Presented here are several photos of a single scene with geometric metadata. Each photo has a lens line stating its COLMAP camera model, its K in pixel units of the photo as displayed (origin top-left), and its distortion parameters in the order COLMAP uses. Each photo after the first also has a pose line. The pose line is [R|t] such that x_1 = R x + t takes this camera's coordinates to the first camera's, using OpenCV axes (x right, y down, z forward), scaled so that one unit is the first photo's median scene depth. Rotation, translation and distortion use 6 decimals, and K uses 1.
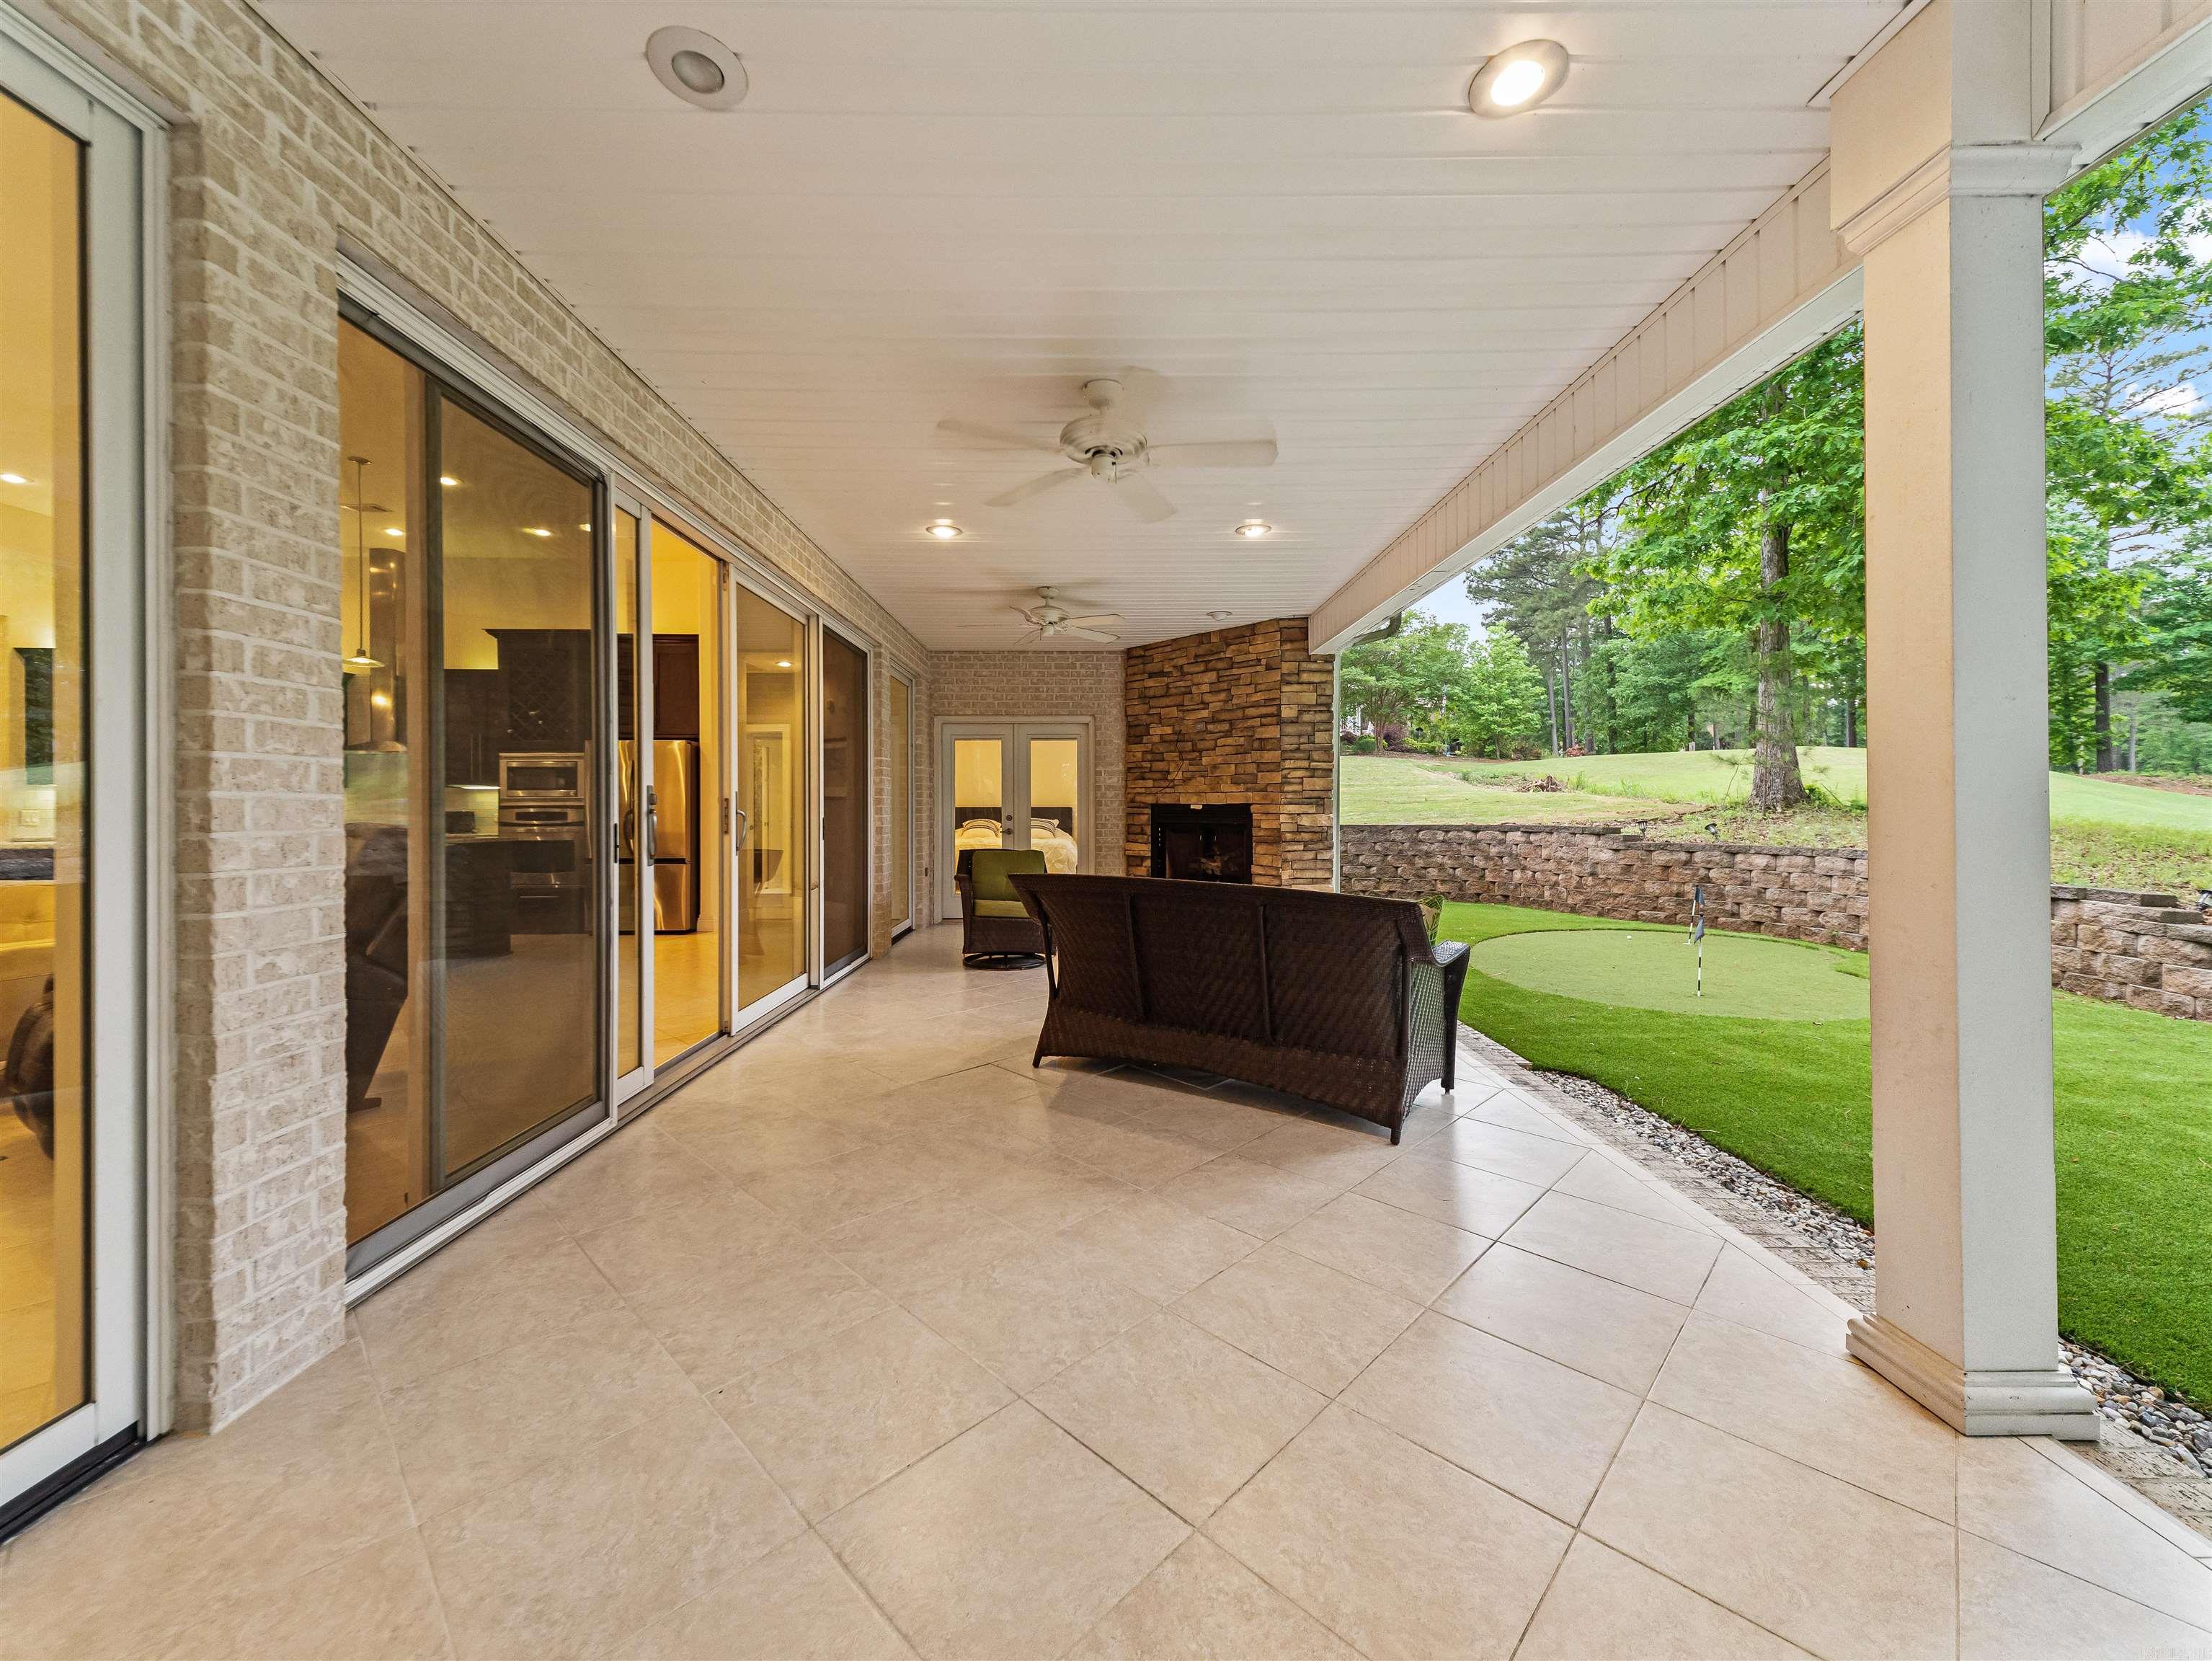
lens RADIAL K [[867.2, 0, 1115.2], [0, 867.2, 815.6], [0, 0, 1]] dist [0.036259, -0.012722]
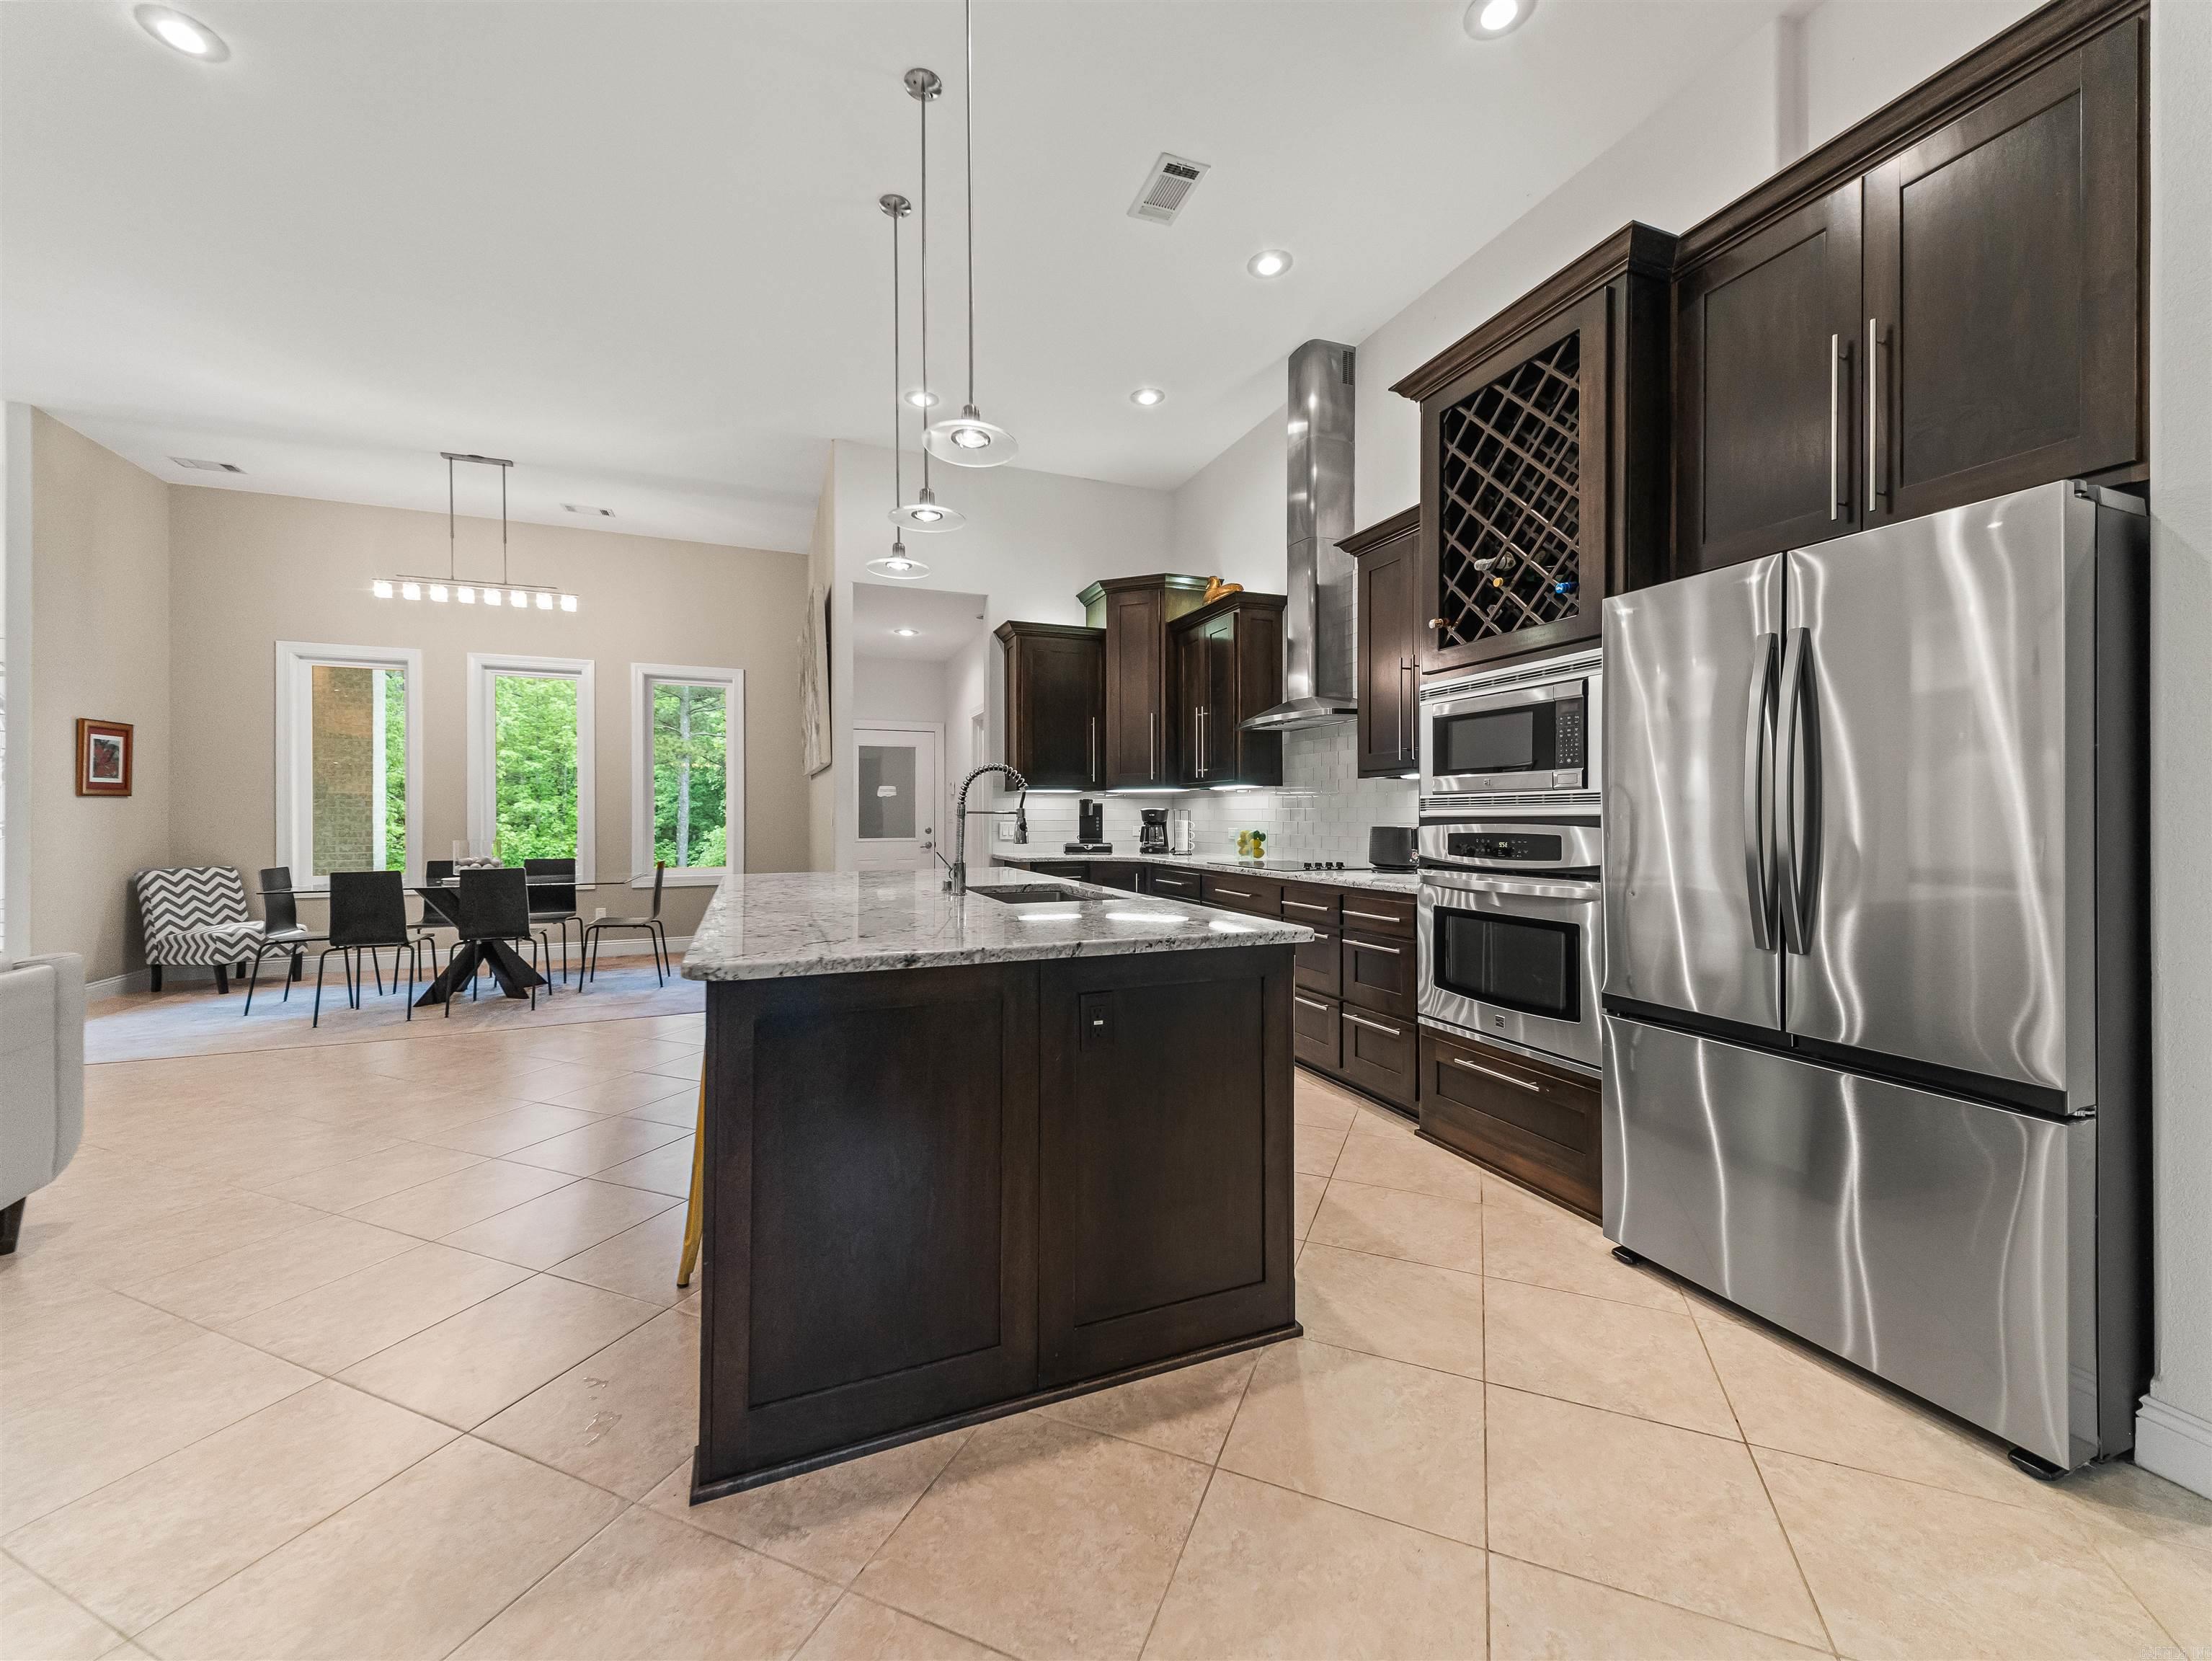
lens RADIAL K [[867.2, 0, 1115.2], [0, 867.2, 815.6], [0, 0, 1]] dist [0.036259, -0.012722]
pose [[0.369336, 0.000582, -0.929296, -0.384362], [-0.002908, 0.999996, -0.000529, -0.010981], [0.929291, 0.002897, 0.369336, 0.727401]]
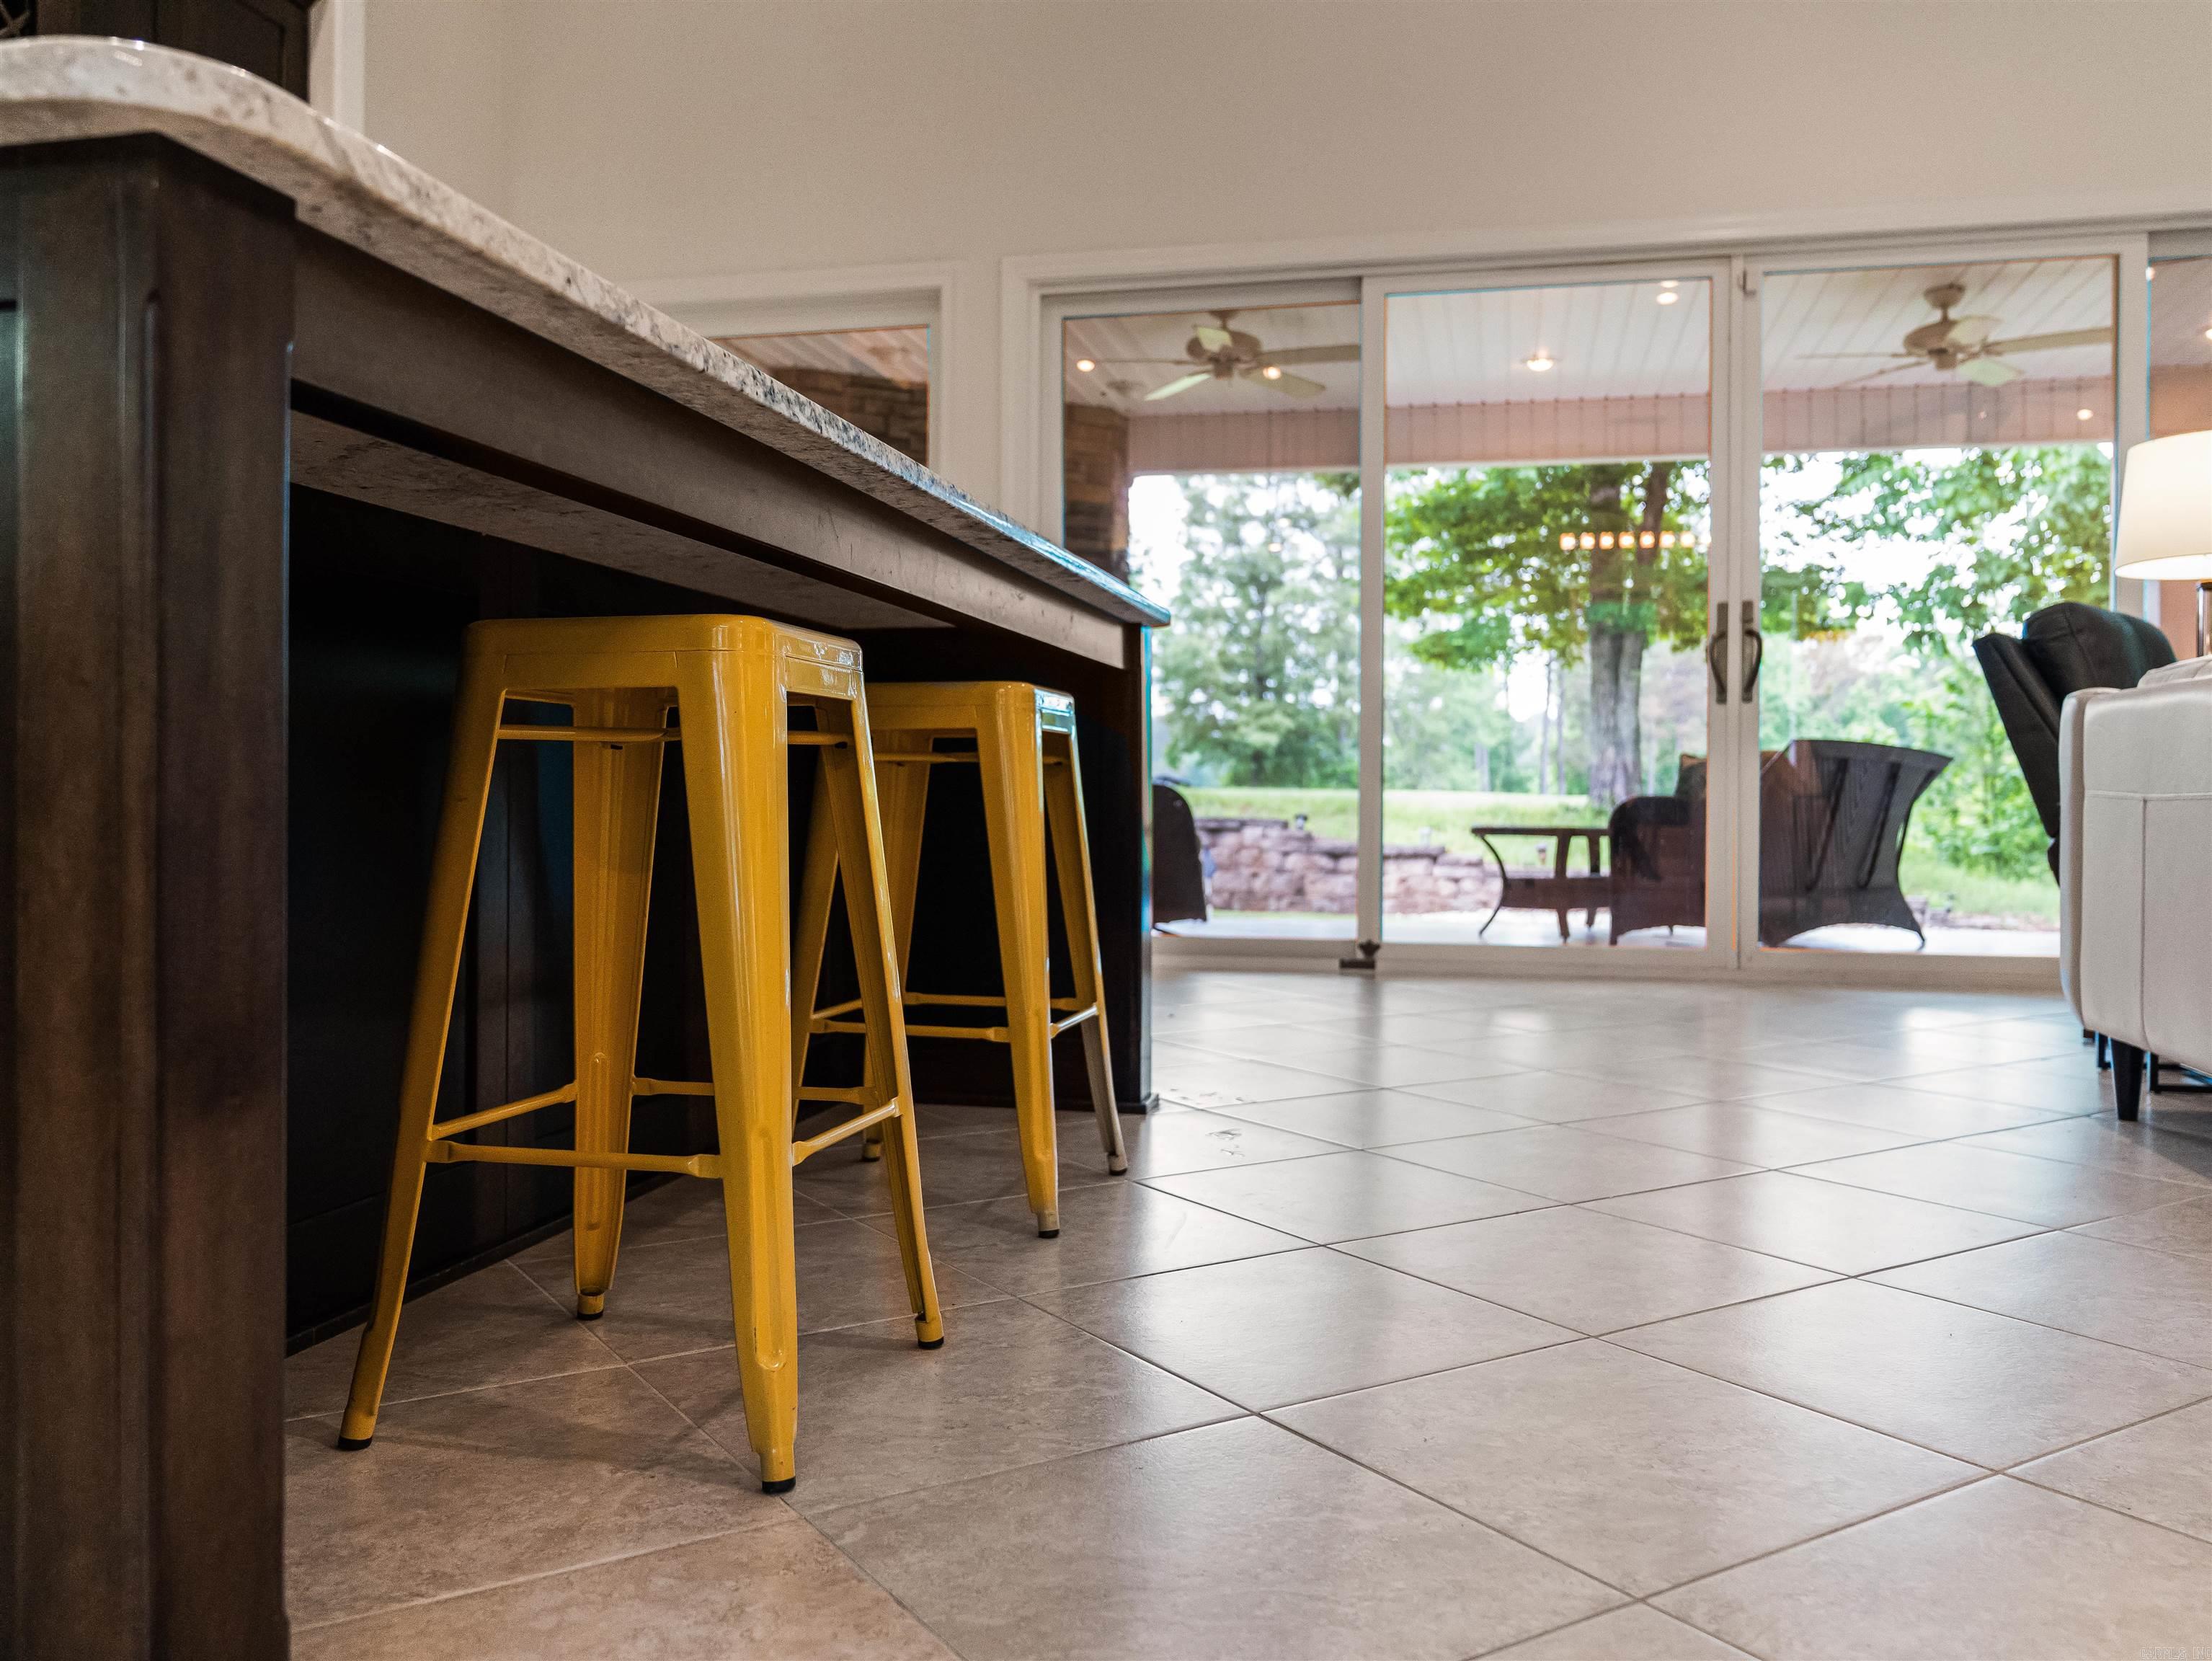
lens RADIAL K [[1758.3, 0, 1106.0], [0, 1758.3, 830.5], [0, 0, 1]] dist [-0.000643, 0.000075]
pose [[0.229245, -0.011723, 0.973298, -0.999496], [-0.000449, 0.999926, 0.012149, 0.066500], [-0.973369, -0.003222, 0.229223, 0.630126]]
